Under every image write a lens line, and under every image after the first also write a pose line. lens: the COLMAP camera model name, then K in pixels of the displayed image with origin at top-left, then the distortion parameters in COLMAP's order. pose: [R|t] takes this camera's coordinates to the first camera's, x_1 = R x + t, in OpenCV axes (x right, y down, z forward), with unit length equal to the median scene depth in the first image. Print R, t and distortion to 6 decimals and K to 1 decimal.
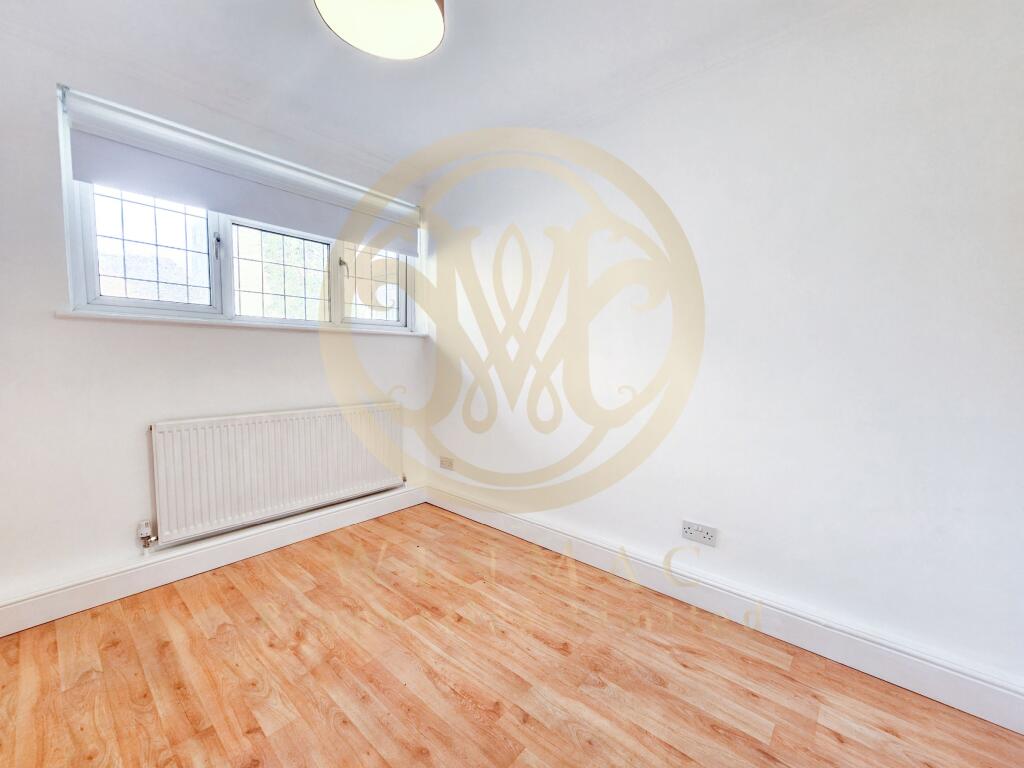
lens RADIAL K [[414.0, 0, 506.4], [0, 414.0, 383.7], [0, 0, 1]] dist [-0.001886, 0.000993]
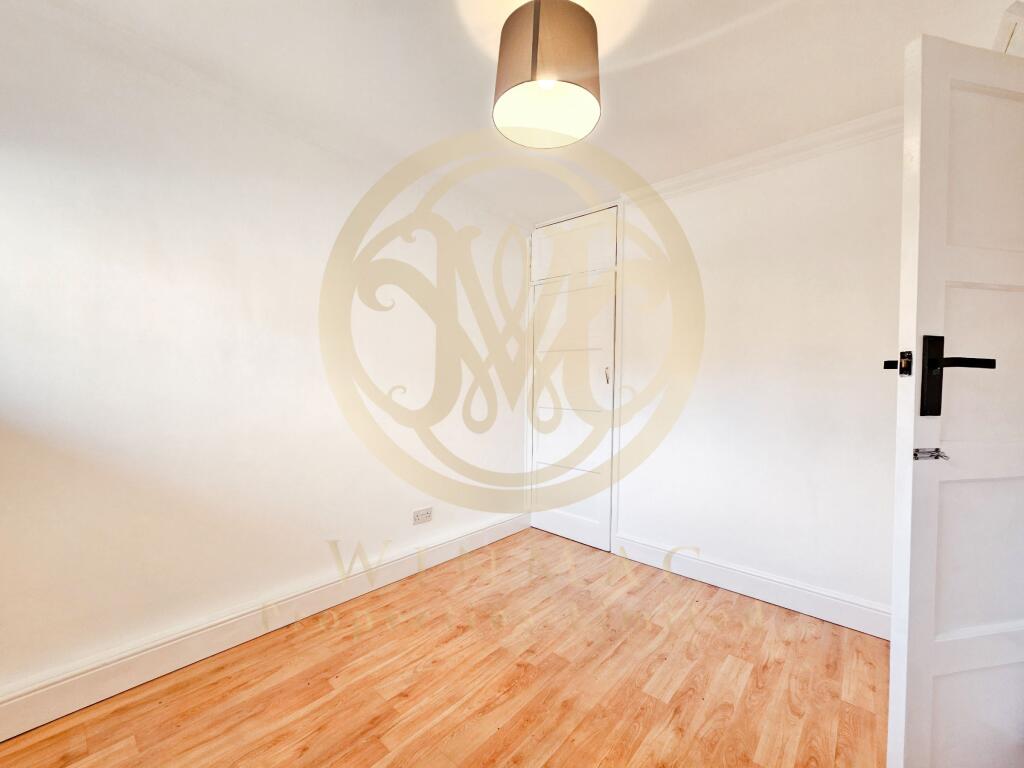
lens RADIAL K [[414.0, 0, 507.7], [0, 414.0, 385.1], [0, 0, 1]] dist [-0.001886, 0.000993]
pose [[0.015909, -0.025157, 0.999557, -1.083915], [0.057481, 0.998053, 0.024205, -0.108543], [-0.998220, 0.057070, 0.017324, 0.810768]]
